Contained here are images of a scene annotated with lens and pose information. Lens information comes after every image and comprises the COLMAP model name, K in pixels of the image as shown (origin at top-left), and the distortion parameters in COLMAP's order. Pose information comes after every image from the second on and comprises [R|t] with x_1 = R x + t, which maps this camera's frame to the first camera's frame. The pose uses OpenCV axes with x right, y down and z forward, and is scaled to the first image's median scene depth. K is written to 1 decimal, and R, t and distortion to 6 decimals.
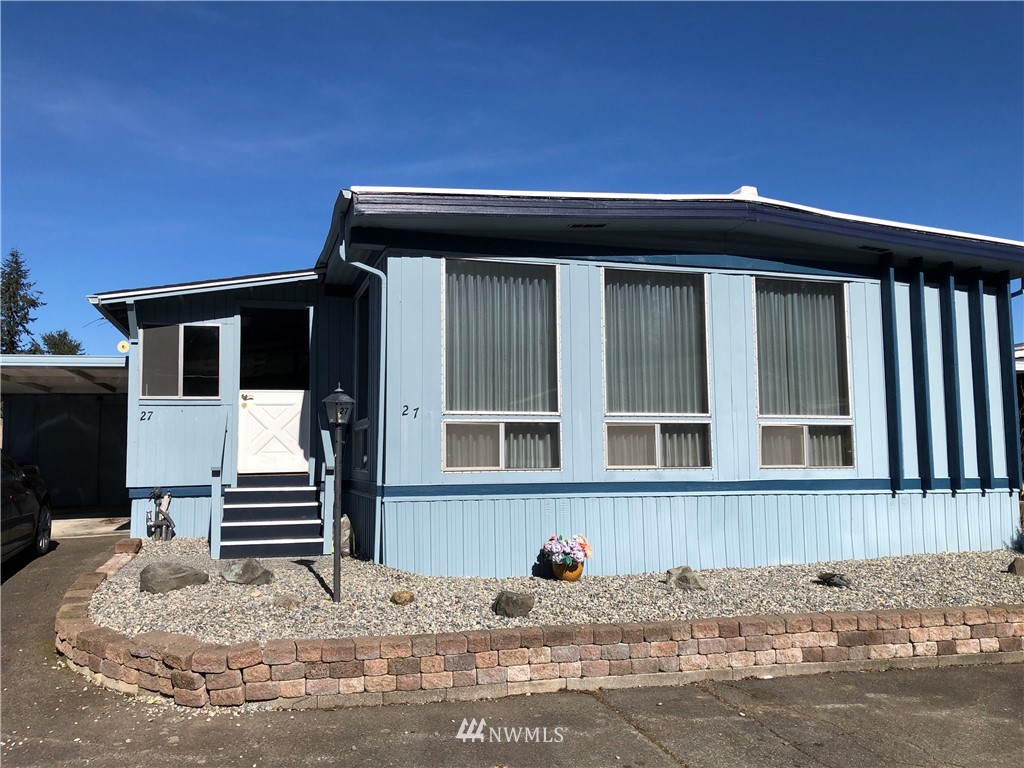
lens RADIAL K [[833.6, 0, 512.9], [0, 833.6, 379.8], [0, 0, 1]] dist [-0.017744, -0.030876]
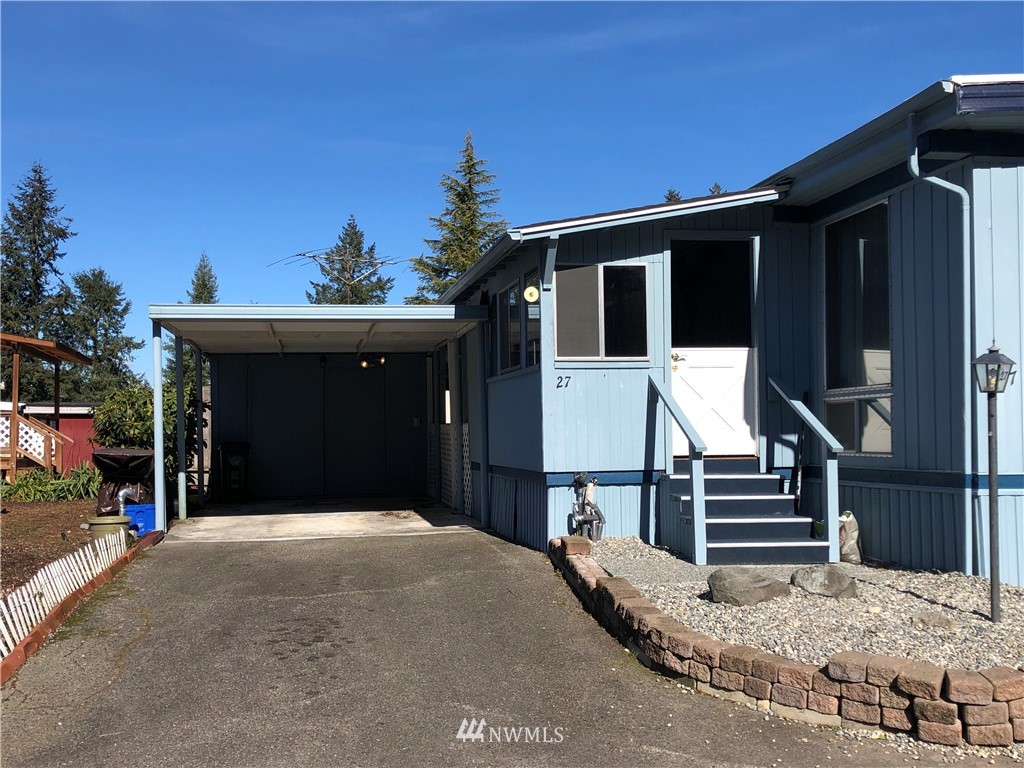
lens RADIAL K [[1143.8, 0, 511.9], [0, 1143.8, 386.6], [0, 0, 1]] dist [-0.033620, 0.000000]
pose [[0.978227, -0.001377, -0.207532, -0.265551], [0.011624, 0.998772, 0.048167, -0.004911], [0.207211, -0.049531, 0.977042, -0.068615]]
